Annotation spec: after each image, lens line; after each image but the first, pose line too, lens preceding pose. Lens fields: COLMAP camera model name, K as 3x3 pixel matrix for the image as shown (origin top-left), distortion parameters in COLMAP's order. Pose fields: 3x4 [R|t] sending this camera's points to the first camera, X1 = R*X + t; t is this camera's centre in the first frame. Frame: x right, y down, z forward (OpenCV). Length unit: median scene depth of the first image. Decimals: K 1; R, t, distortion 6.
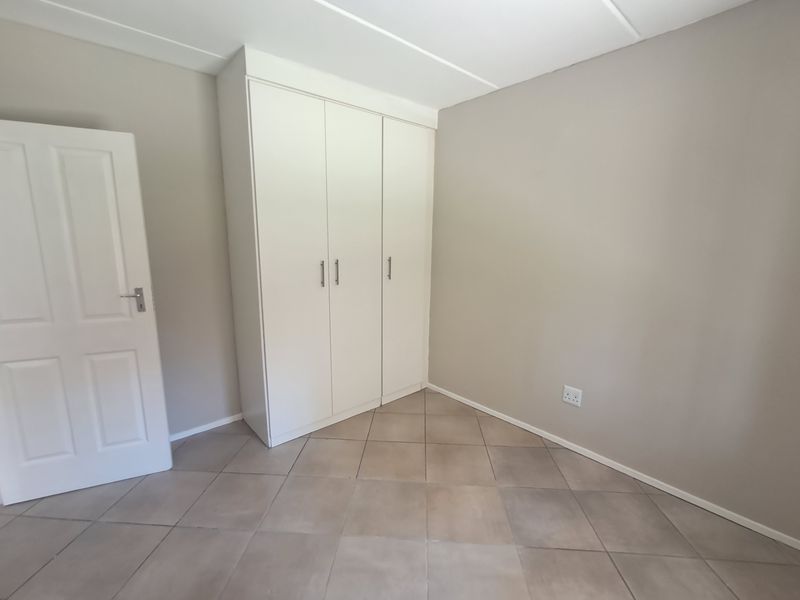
lens RADIAL K [[361.9, 0, 400.0], [0, 361.9, 300.0], [0, 0, 1]] dist [0.002267, 0.000515]
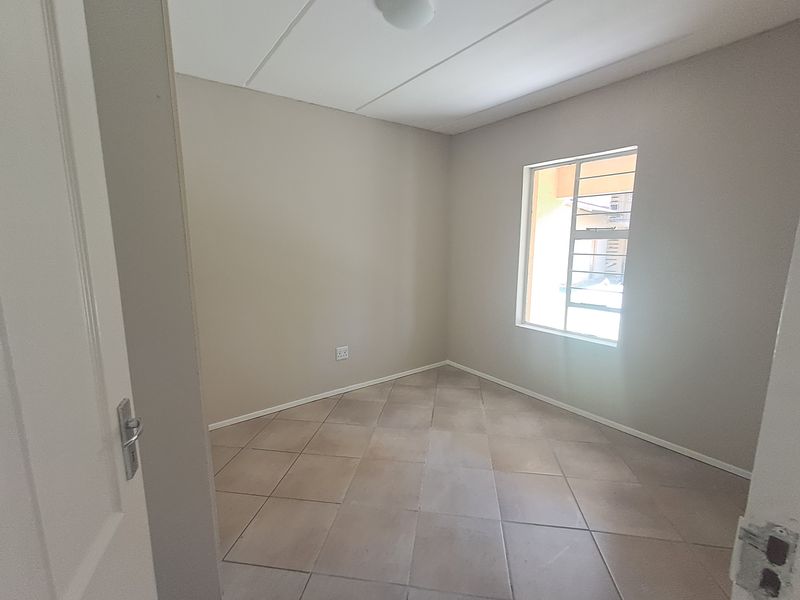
lens RADIAL K [[361.9, 0, 400.0], [0, 361.9, 300.0], [0, 0, 1]] dist [0.002267, 0.000515]
pose [[0.098301, -0.164399, 0.981484, -0.942474], [0.185349, 0.972027, 0.144251, -0.098366], [-0.977744, 0.167737, 0.126022, 0.687927]]
